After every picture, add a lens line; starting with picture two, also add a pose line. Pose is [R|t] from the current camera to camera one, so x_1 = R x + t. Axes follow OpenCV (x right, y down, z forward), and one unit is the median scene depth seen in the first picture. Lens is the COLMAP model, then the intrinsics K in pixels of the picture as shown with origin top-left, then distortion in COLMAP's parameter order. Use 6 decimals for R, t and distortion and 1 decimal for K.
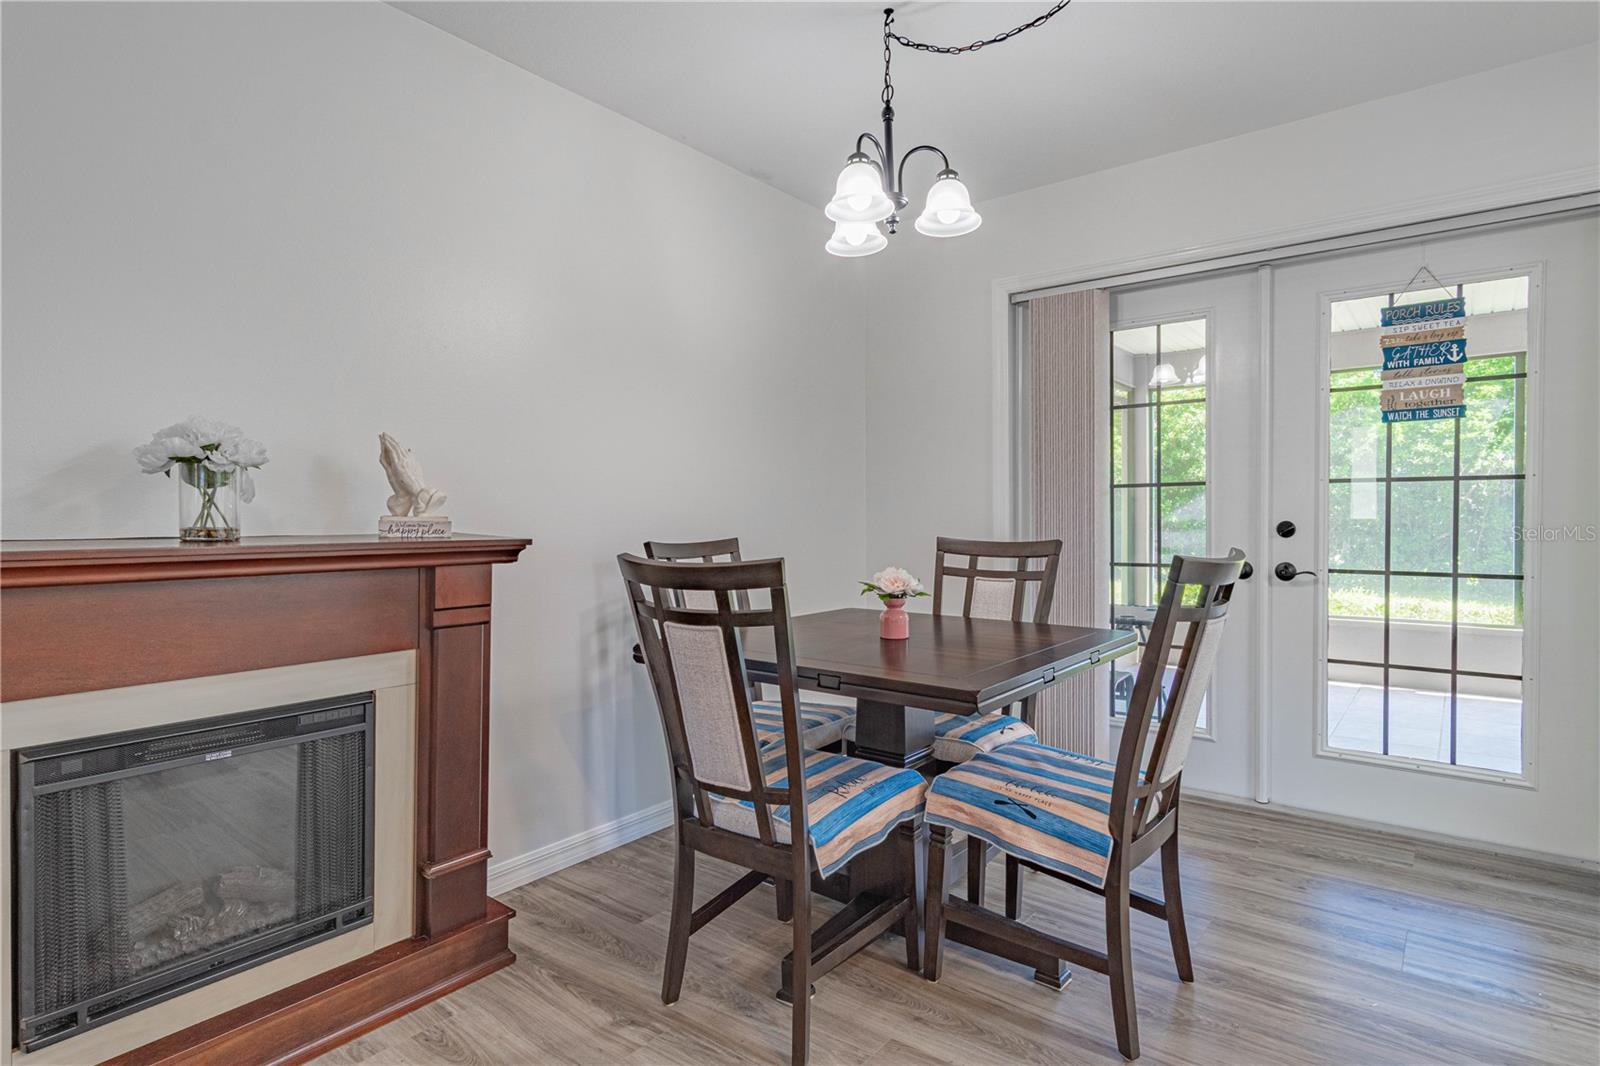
lens RADIAL K [[847.7, 0, 808.7], [0, 847.7, 533.7], [0, 0, 1]] dist [0.005862, 0.000168]
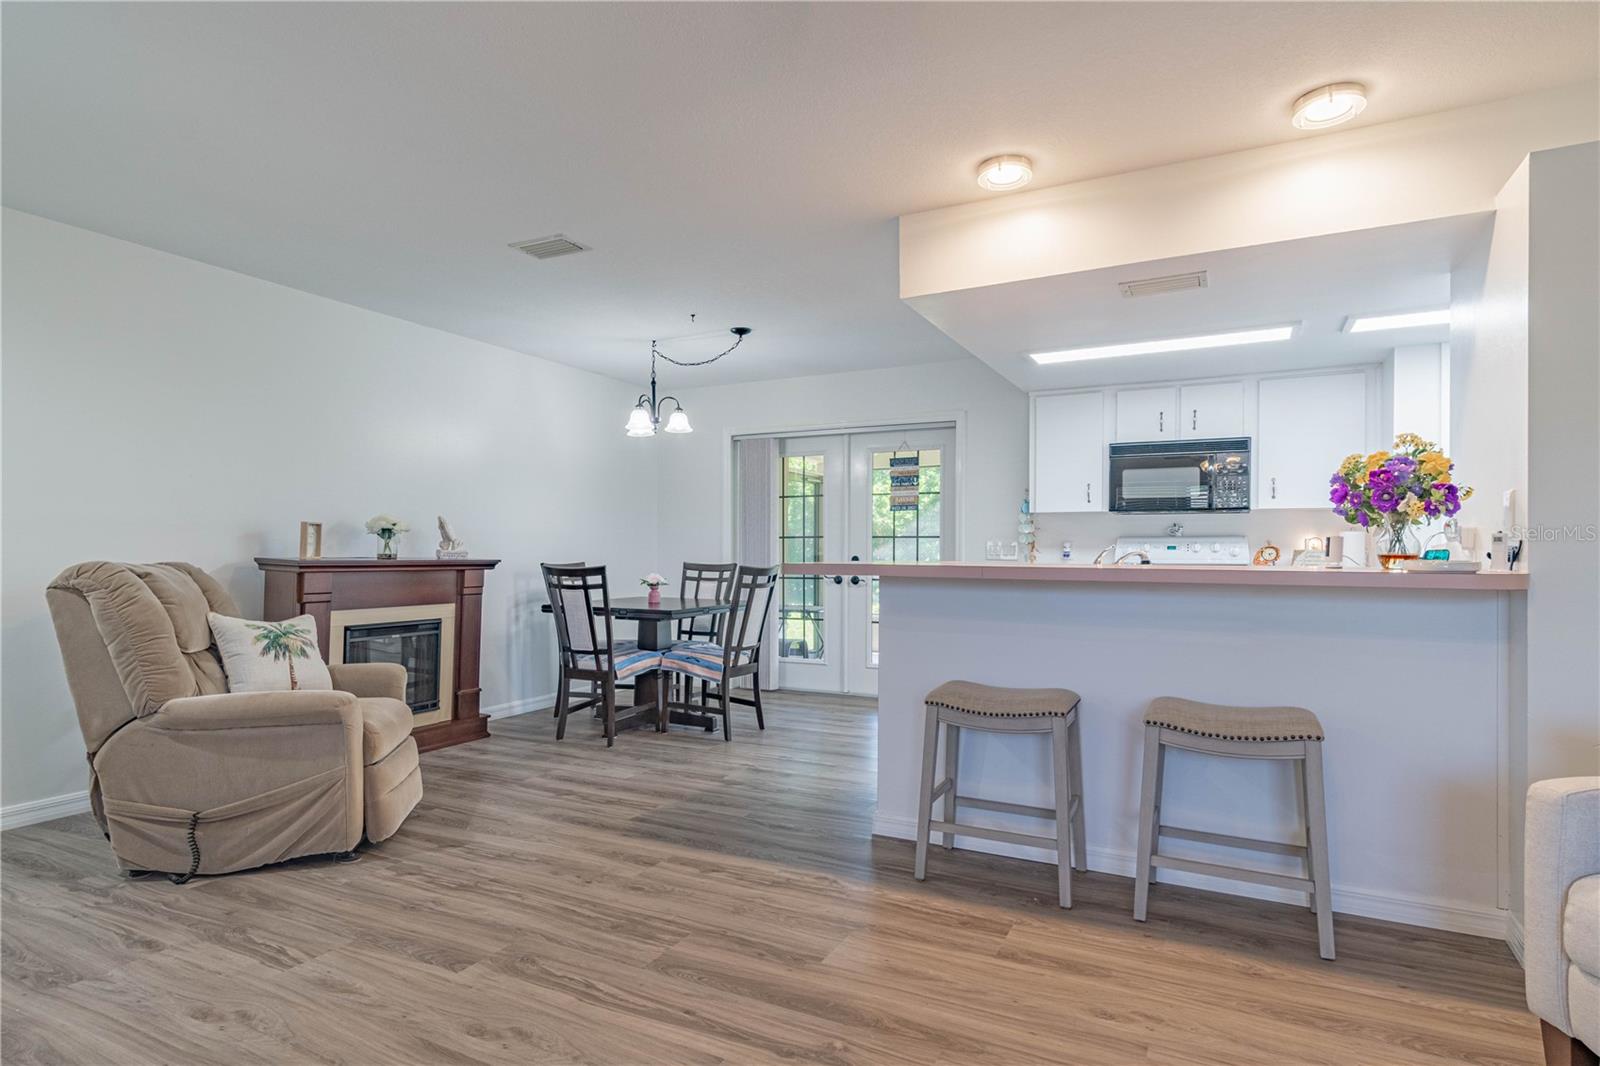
lens RADIAL K [[847.7, 0, 799.1], [0, 847.7, 554.4], [0, 0, 1]] dist [0.005862, 0.000168]
pose [[0.983566, 0.008304, 0.180355, 0.071439], [-0.005125, 0.999823, -0.018085, 0.028636], [-0.180474, 0.016864, 0.983435, -1.450948]]
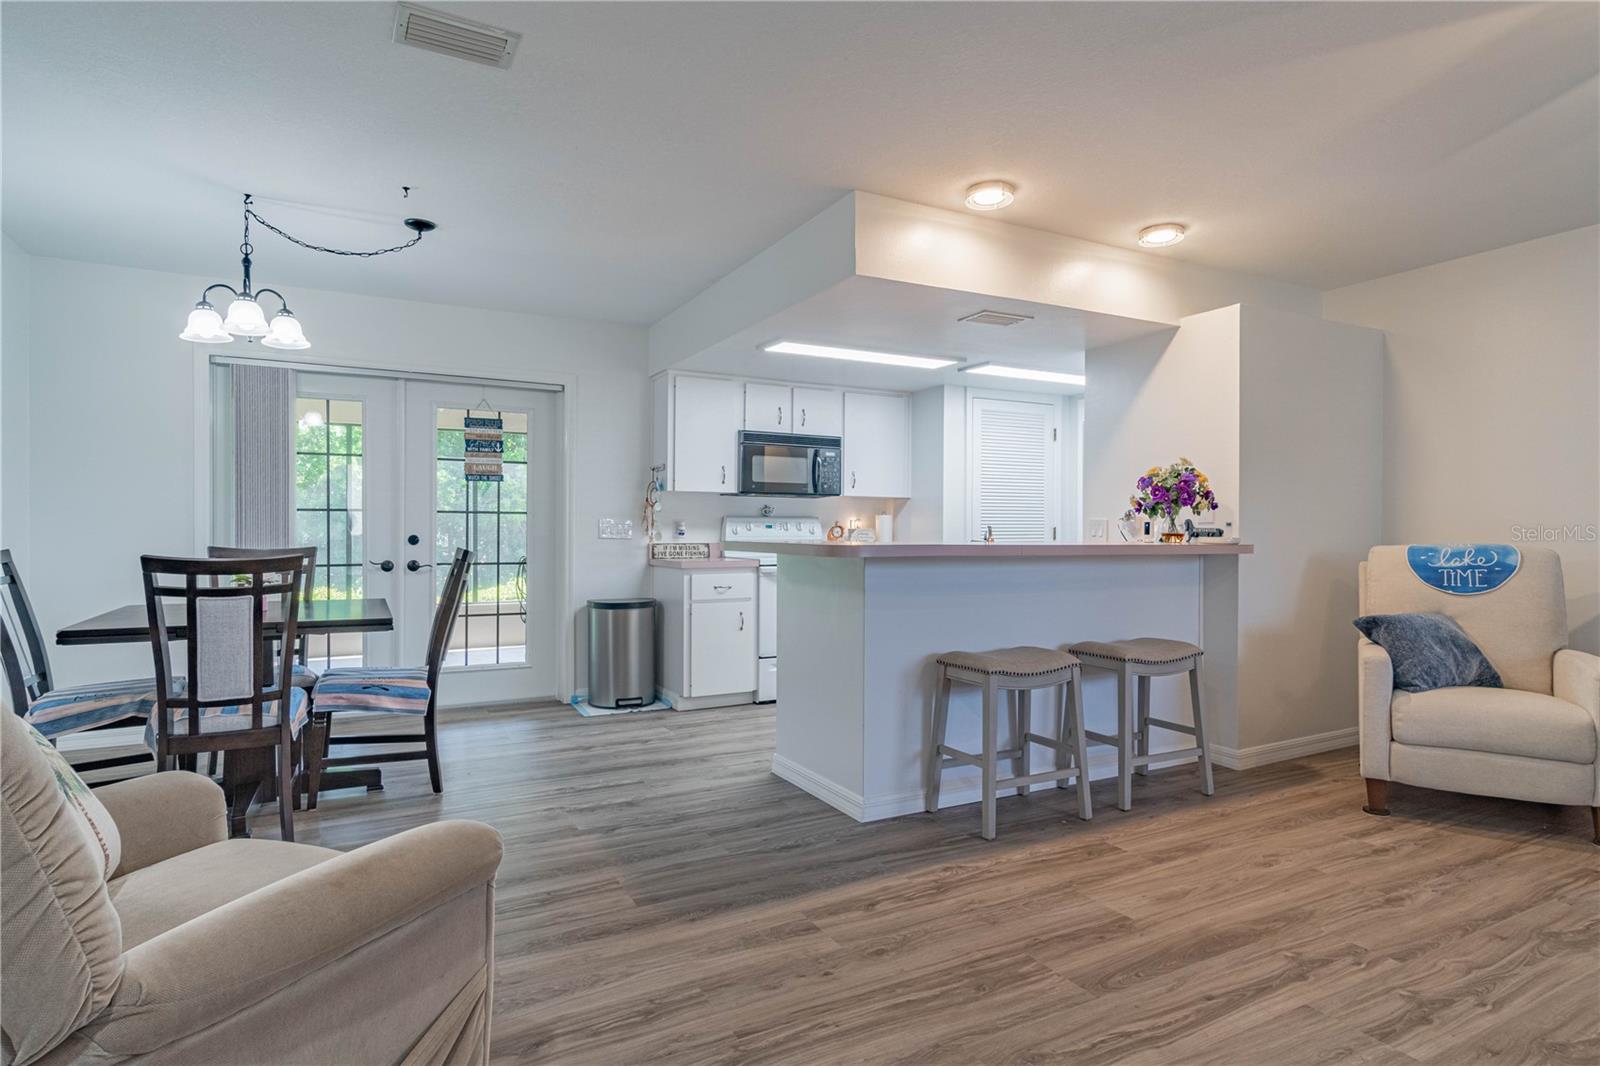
lens RADIAL K [[847.7, 0, 793.4], [0, 847.7, 533.6], [0, 0, 1]] dist [0.005862, 0.000168]
pose [[0.420213, 0.004371, 0.907415, -0.884178], [0.012863, 0.999859, -0.010773, 0.014133], [-0.907334, 0.016199, 0.420097, -0.512961]]
